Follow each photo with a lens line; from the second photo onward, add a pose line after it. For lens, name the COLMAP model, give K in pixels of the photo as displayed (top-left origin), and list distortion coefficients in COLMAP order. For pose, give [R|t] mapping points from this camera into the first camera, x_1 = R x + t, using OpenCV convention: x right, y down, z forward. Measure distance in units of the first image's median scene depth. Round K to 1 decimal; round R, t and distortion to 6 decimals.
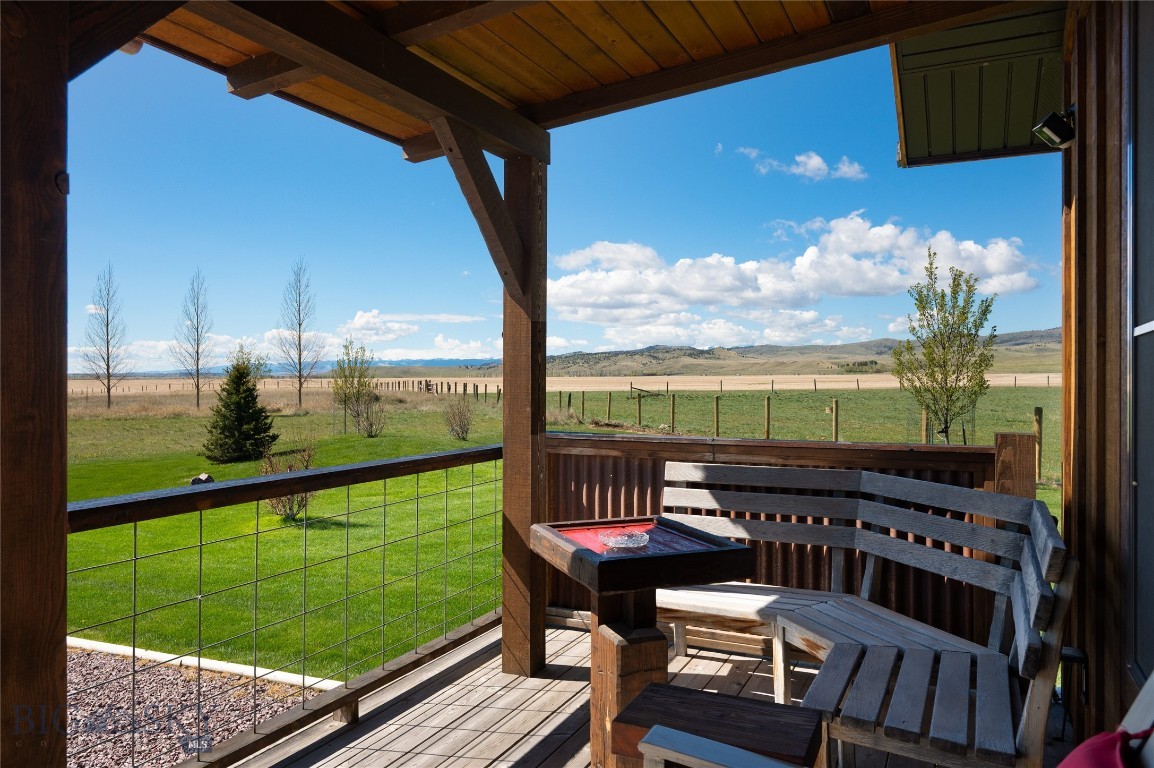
lens RADIAL K [[774.8, 0, 577.0], [0, 774.8, 384.0], [0, 0, 1]] dist [-0.003509, -0.001229]
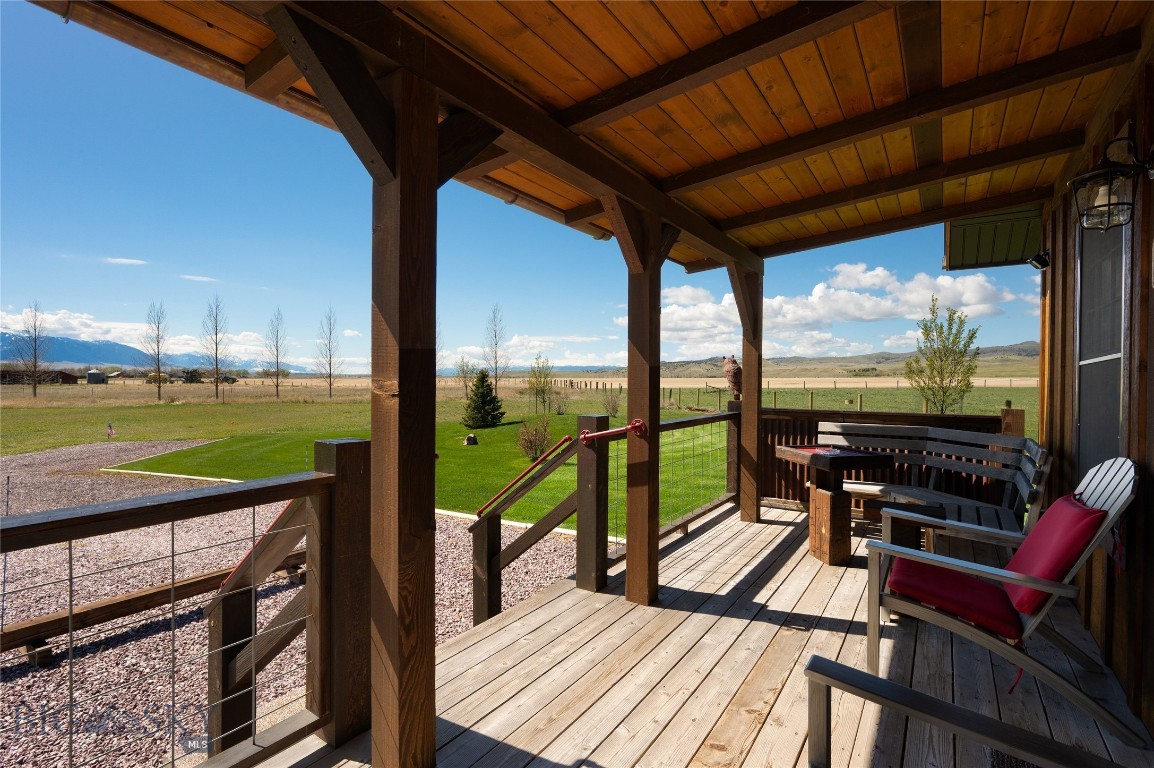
lens RADIAL K [[533.8, 0, 579.7], [0, 533.8, 386.2], [0, 0, 1]] dist [-0.002073, -0.000147]
pose [[0.991527, 0.007385, -0.129687, -0.084277], [-0.006553, 0.999955, 0.006837, 0.000737], [0.129732, -0.005929, 0.991531, -0.117733]]
